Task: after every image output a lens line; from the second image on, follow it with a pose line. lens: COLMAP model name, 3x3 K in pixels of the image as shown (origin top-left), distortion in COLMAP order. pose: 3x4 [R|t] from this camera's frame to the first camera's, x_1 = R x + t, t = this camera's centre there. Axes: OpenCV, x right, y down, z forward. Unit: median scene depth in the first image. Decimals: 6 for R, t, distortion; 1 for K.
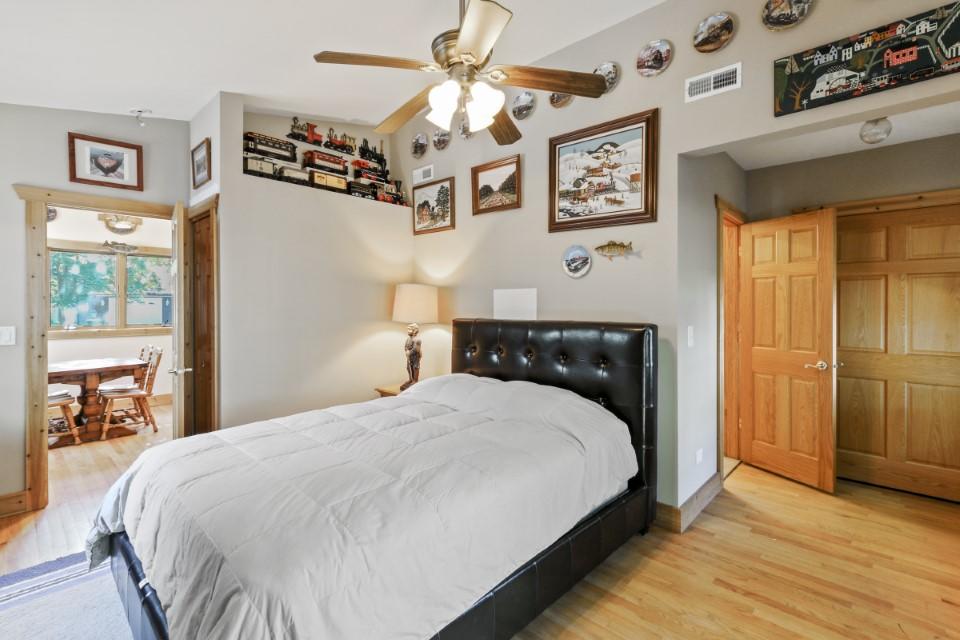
lens RADIAL K [[446.6, 0, 457.6], [0, 446.6, 301.7], [0, 0, 1]] dist [0.002219, 0.001276]
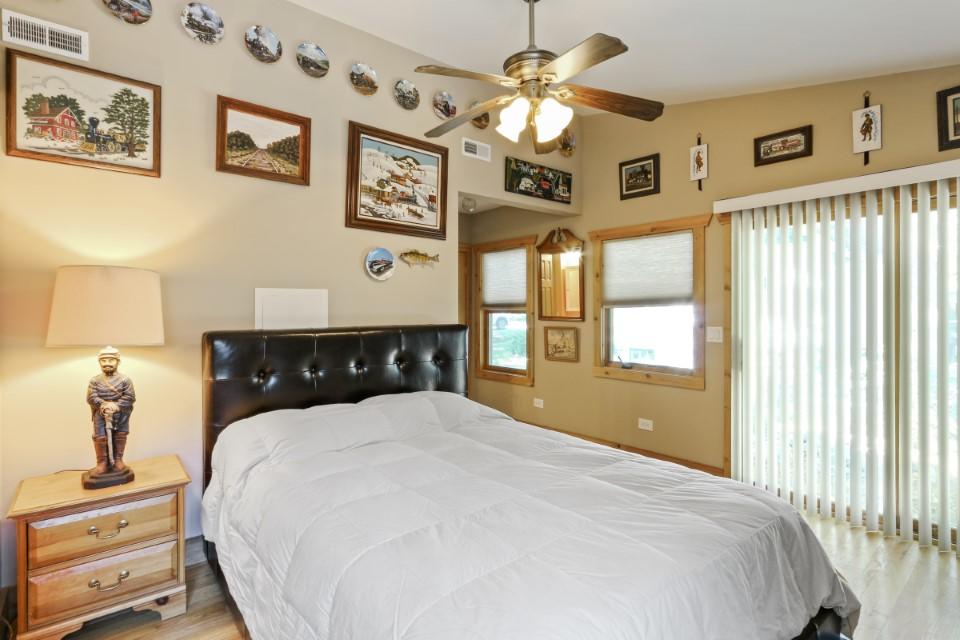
lens RADIAL K [[467.1, 0, 477.9], [0, 467.1, 313.6], [0, 0, 1]] dist [-0.003966, -0.000533]
pose [[0.107960, -0.004358, 0.994146, -0.717188], [0.006962, 0.999969, 0.003628, 0.015078], [-0.994131, 0.006529, 0.107987, 0.681711]]
